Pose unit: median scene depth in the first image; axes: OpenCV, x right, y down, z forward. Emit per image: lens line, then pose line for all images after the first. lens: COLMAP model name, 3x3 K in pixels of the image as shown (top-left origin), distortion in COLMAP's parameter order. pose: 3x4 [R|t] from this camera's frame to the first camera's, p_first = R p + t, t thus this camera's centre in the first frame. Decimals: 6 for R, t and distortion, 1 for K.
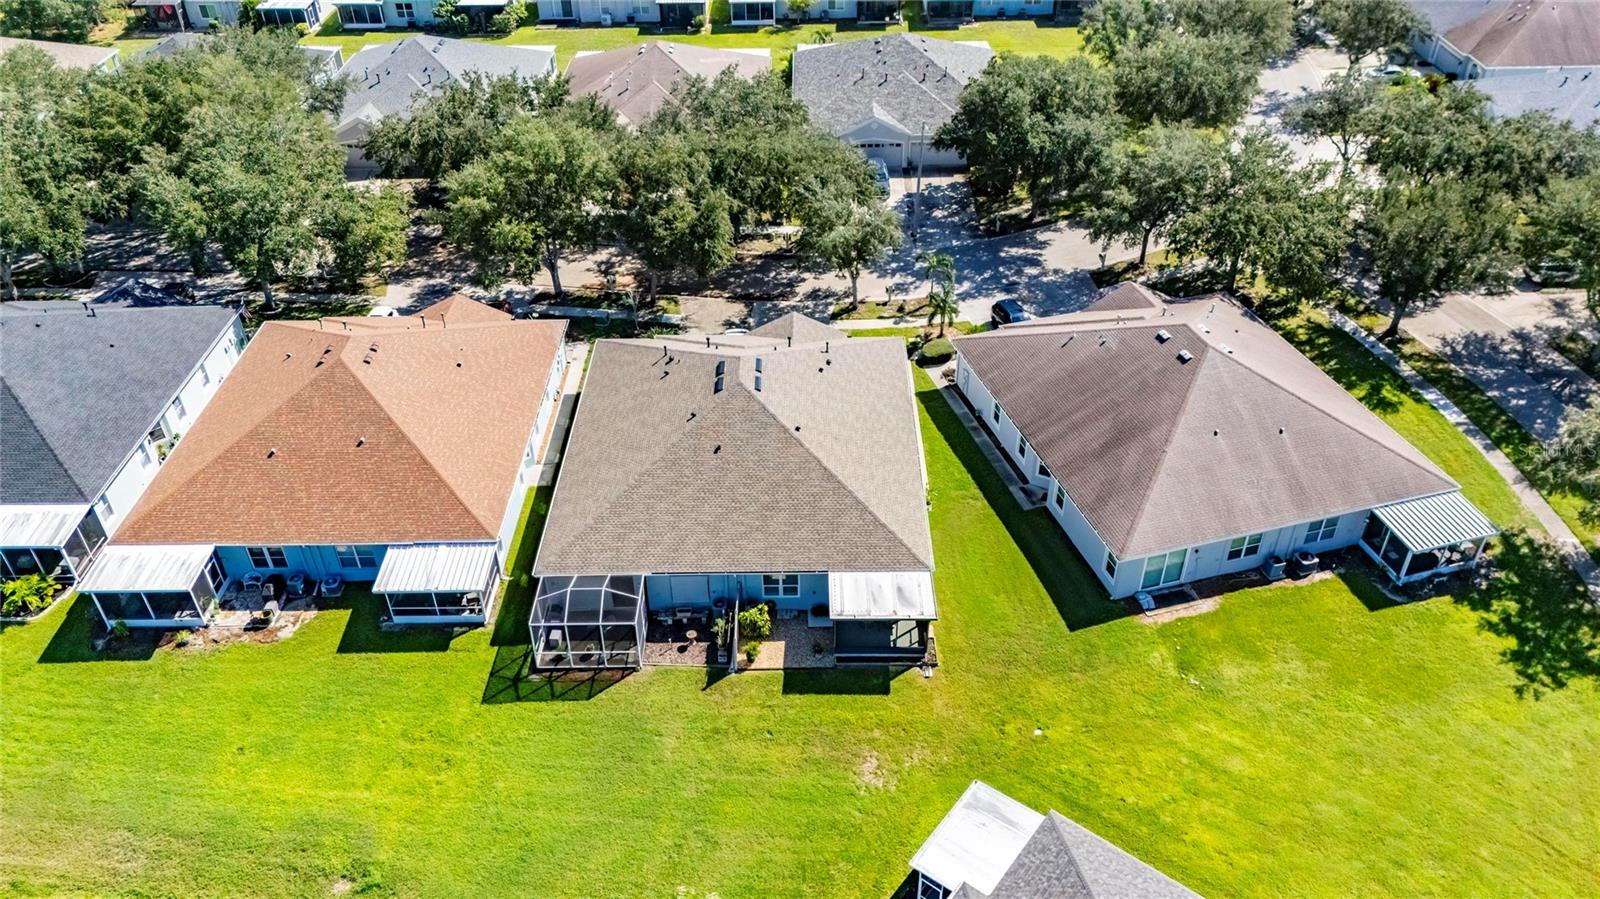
lens RADIAL K [[1146.6, 0, 796.3], [0, 1146.6, 464.6], [0, 0, 1]] dist [0.022297, -0.003762]
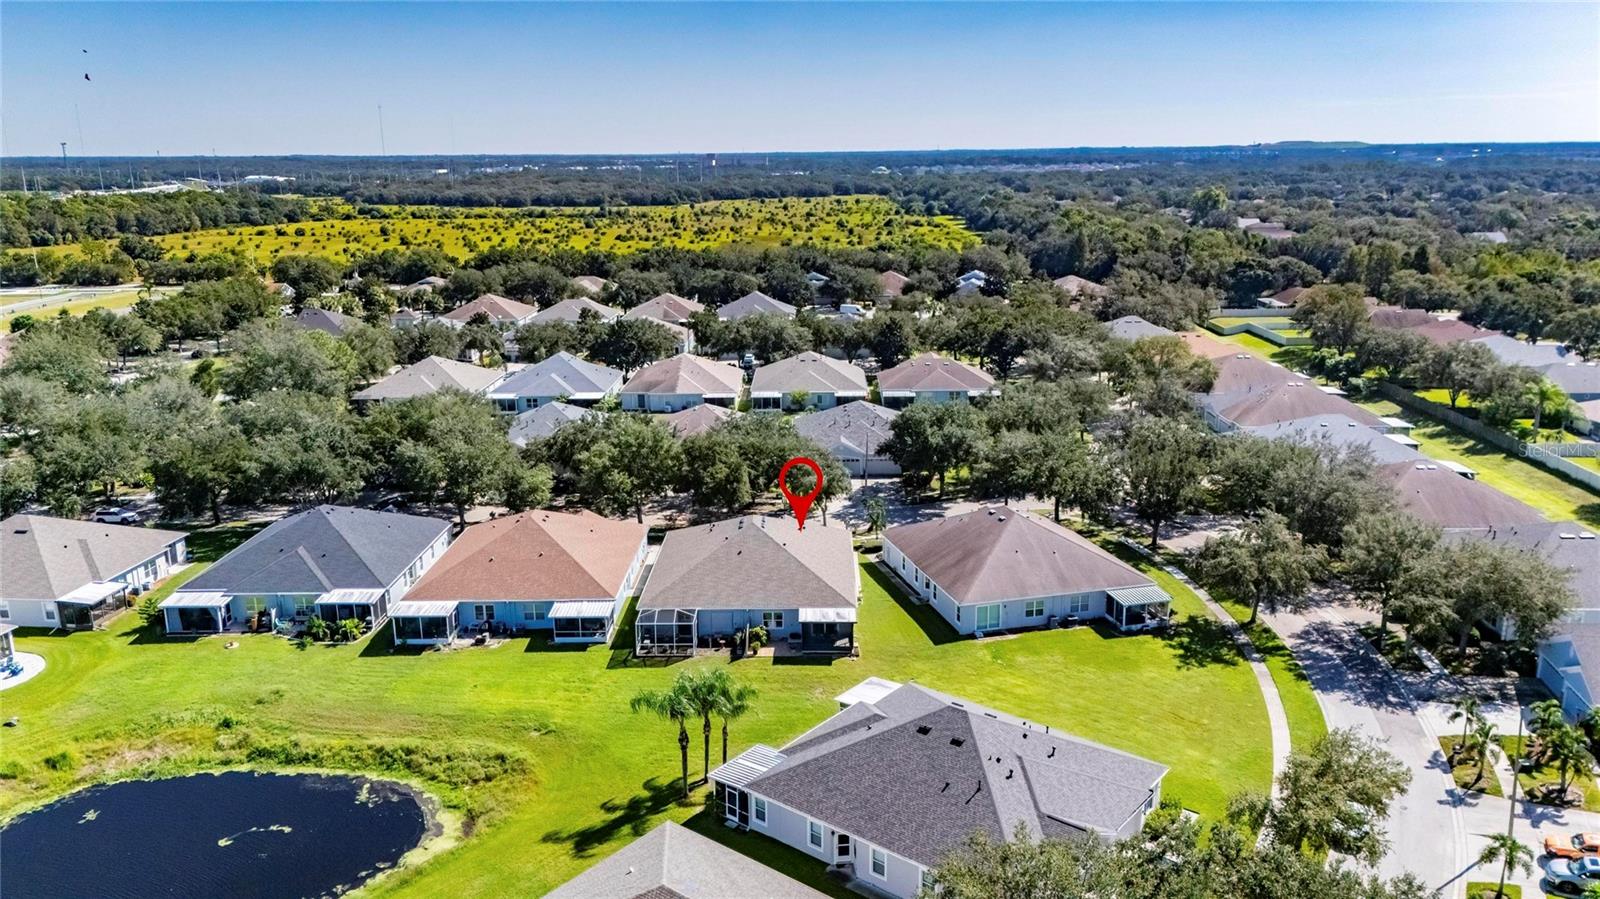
lens RADIAL K [[1184.8, 0, 800.0], [0, 1184.8, 449.5], [0, 0, 1]] dist [0.033816, -0.009259]
pose [[0.999927, 0.006800, -0.009942, 0.042736], [-0.010271, 0.912530, -0.408880, 0.584568], [0.006292, 0.408952, 0.912534, -0.756810]]
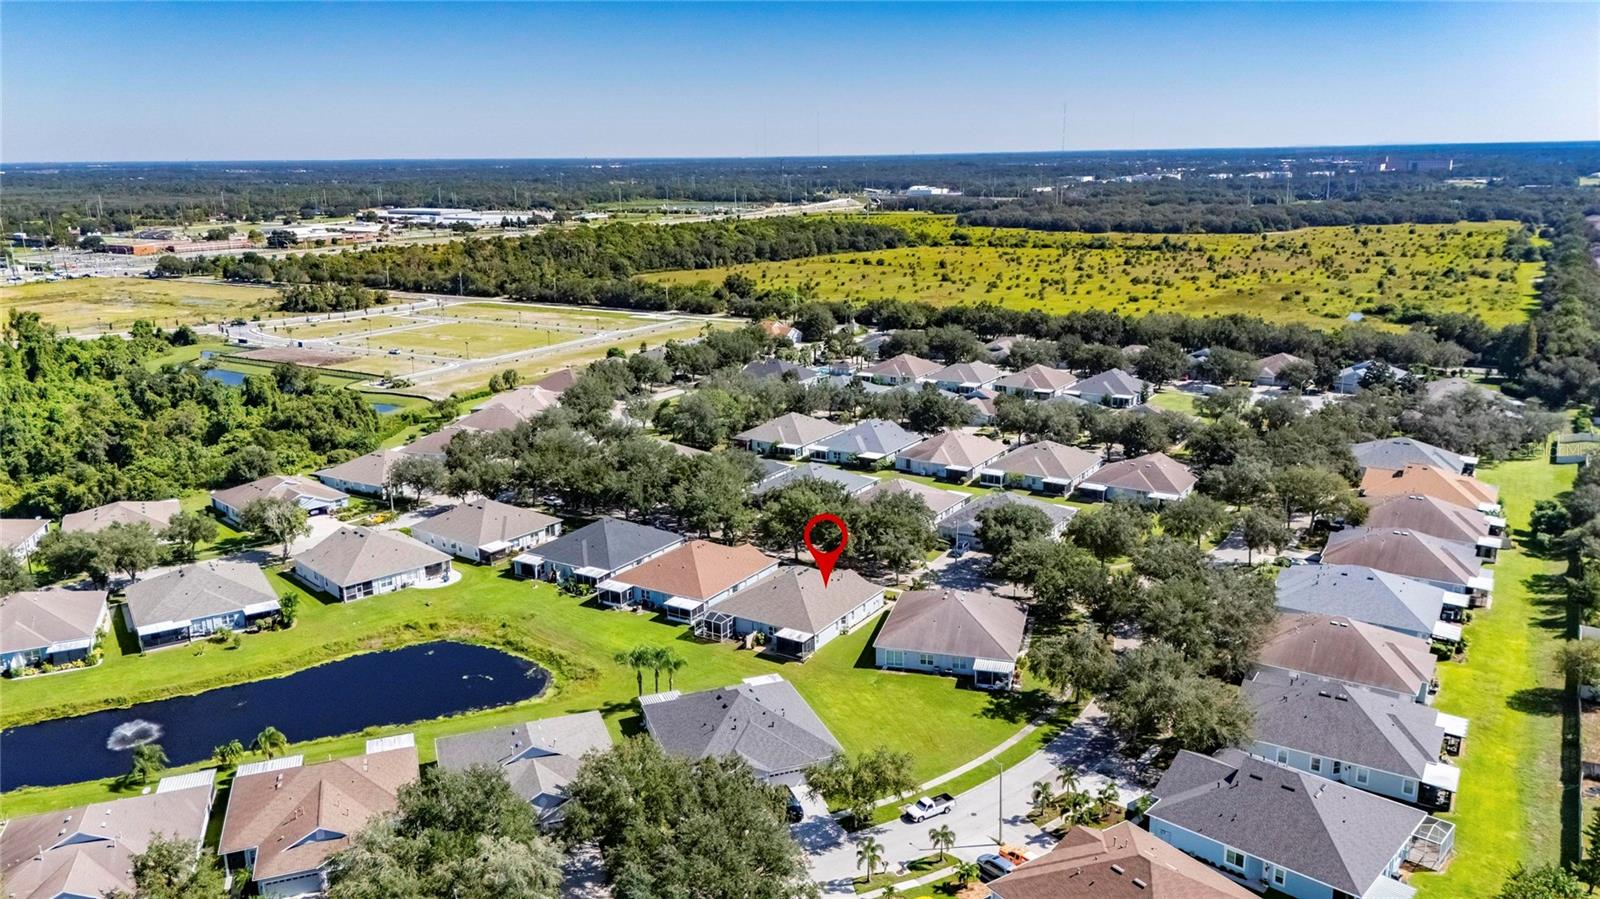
lens RADIAL K [[1184.8, 0, 800.0], [0, 1184.8, 449.5], [0, 0, 1]] dist [0.033816, -0.009259]
pose [[0.844593, 0.130157, -0.519347, 1.486724], [-0.326521, 0.893954, -0.306969, 0.569515], [0.424318, 0.428841, 0.797527, -1.530666]]
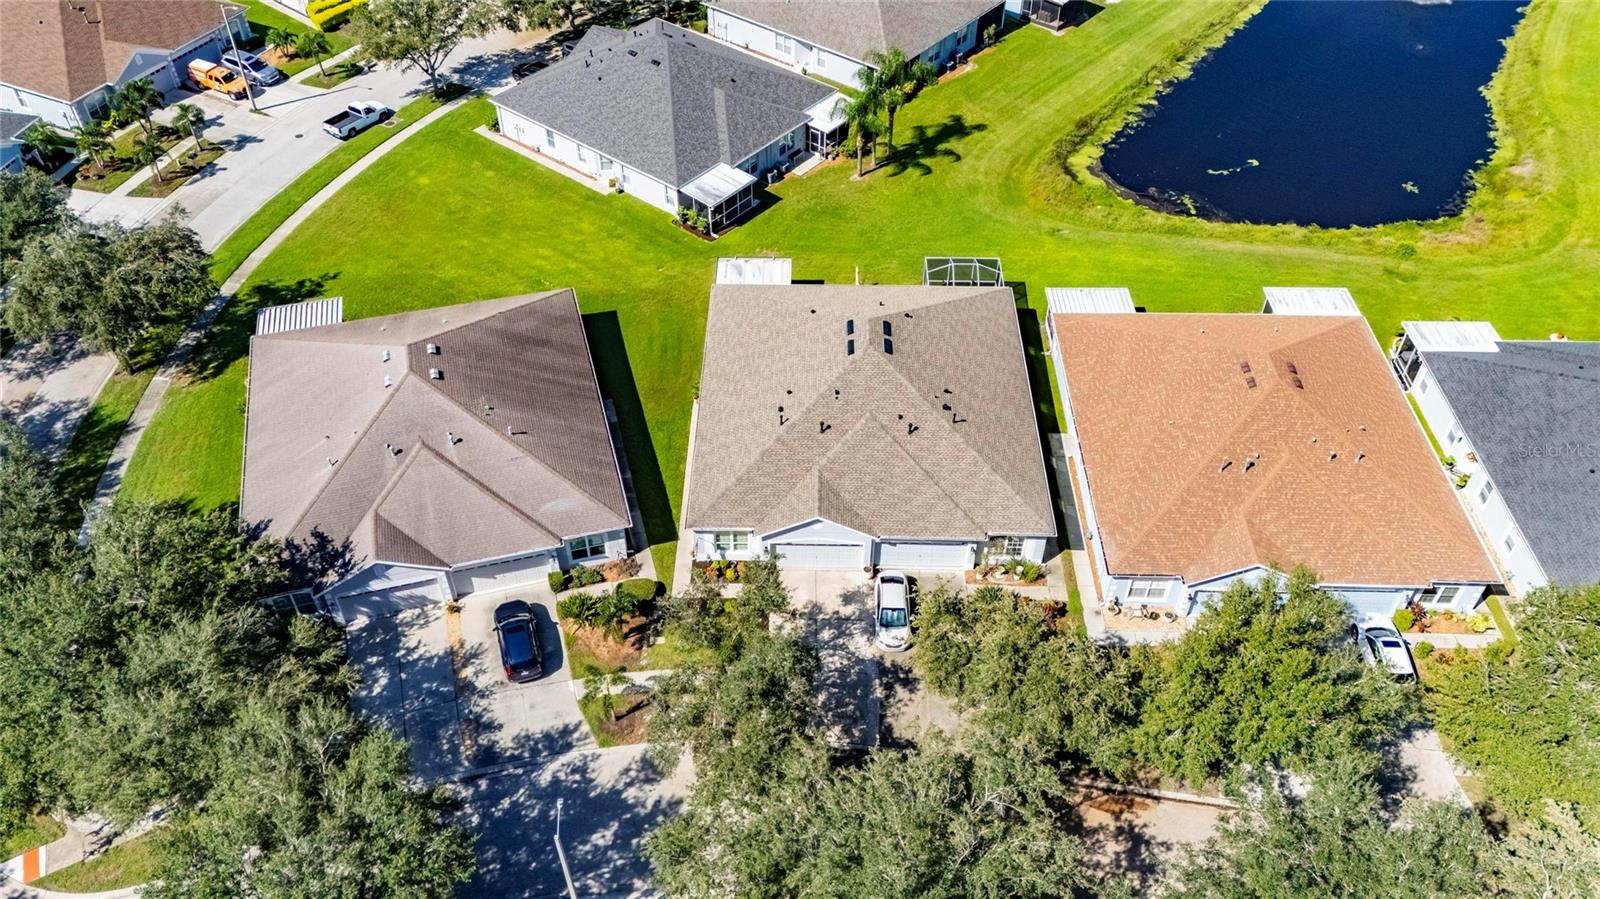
lens RADIAL K [[1184.8, 0, 800.0], [0, 1184.8, 449.5], [0, 0, 1]] dist [0.033816, -0.009259]
pose [[-0.999909, -0.004401, 0.012757, -0.001615], [0.012161, 0.115963, 0.993179, -1.172806], [-0.005850, 0.993244, -0.115899, 1.253095]]
